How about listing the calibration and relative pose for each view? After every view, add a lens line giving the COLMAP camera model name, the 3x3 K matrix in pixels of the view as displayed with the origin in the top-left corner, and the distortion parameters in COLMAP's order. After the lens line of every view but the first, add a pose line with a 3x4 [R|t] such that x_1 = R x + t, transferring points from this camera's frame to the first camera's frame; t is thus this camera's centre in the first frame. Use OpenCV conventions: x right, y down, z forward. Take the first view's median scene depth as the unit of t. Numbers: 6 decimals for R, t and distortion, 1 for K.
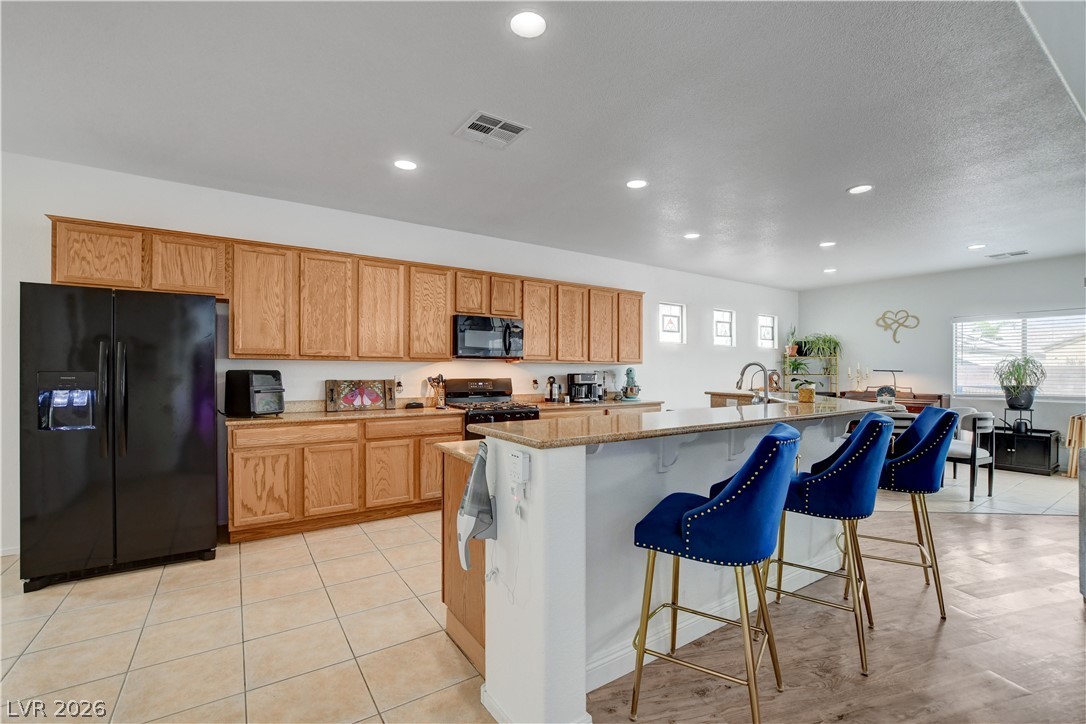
lens RADIAL K [[474.2, 0, 557.8], [0, 474.2, 371.5], [0, 0, 1]] dist [-0.014541, -0.000239]
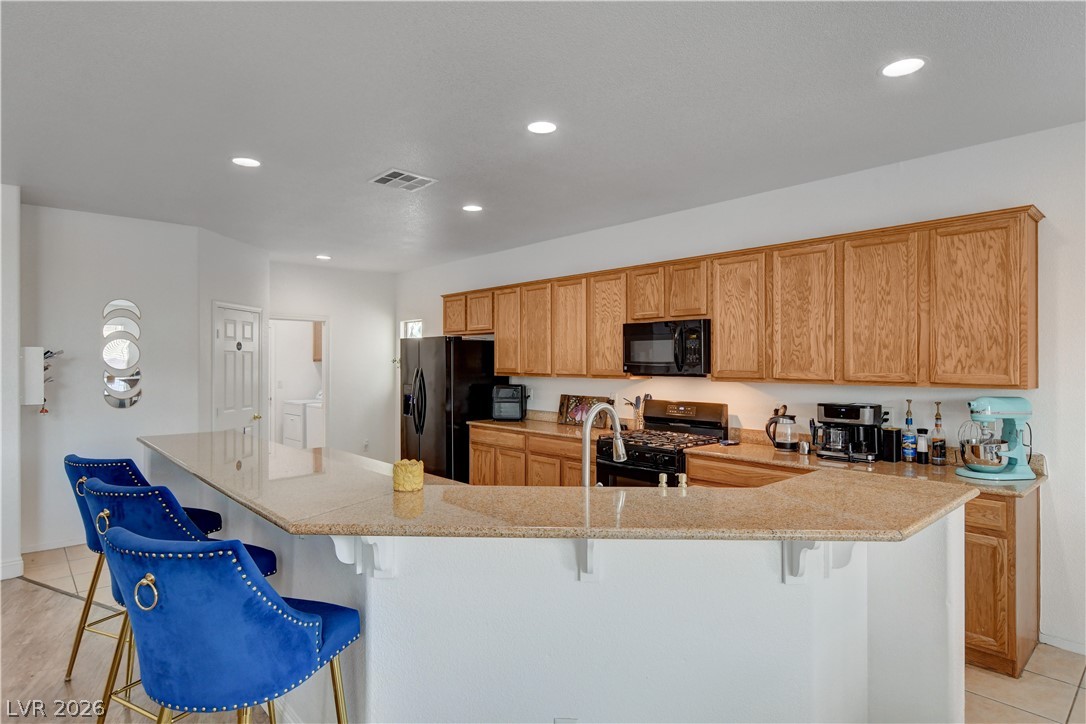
lens RADIAL K [[595.0, 0, 549.0], [0, 595.0, 359.7], [0, 0, 1]] dist [0.002778, 0.001149]
pose [[0.143421, -0.010670, -0.989604, 0.750087], [-0.005591, 0.999917, -0.011591, -0.039839], [0.989646, 0.007195, 0.143349, 0.665958]]
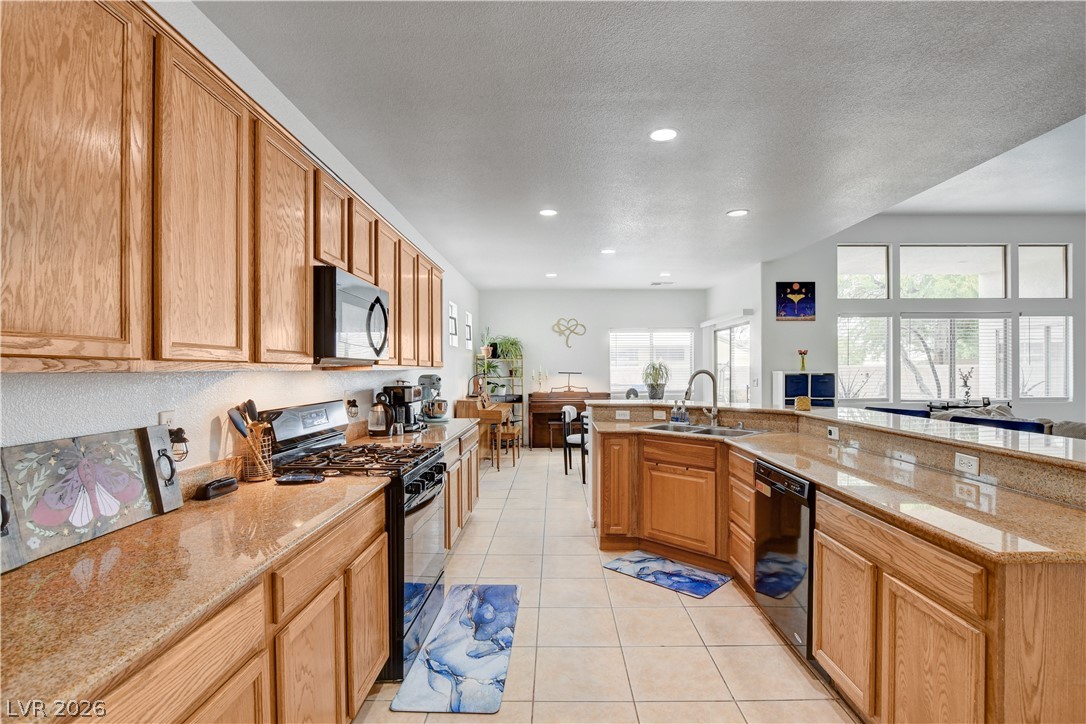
lens RADIAL K [[512.5, 0, 551.7], [0, 512.5, 367.9], [0, 0, 1]] dist [-0.017561, 0.000770]
pose [[0.571387, -0.005144, 0.820665, -0.453485], [0.009165, 0.999958, -0.000114, -0.019920], [-0.820630, 0.007587, 0.571410, 0.515143]]
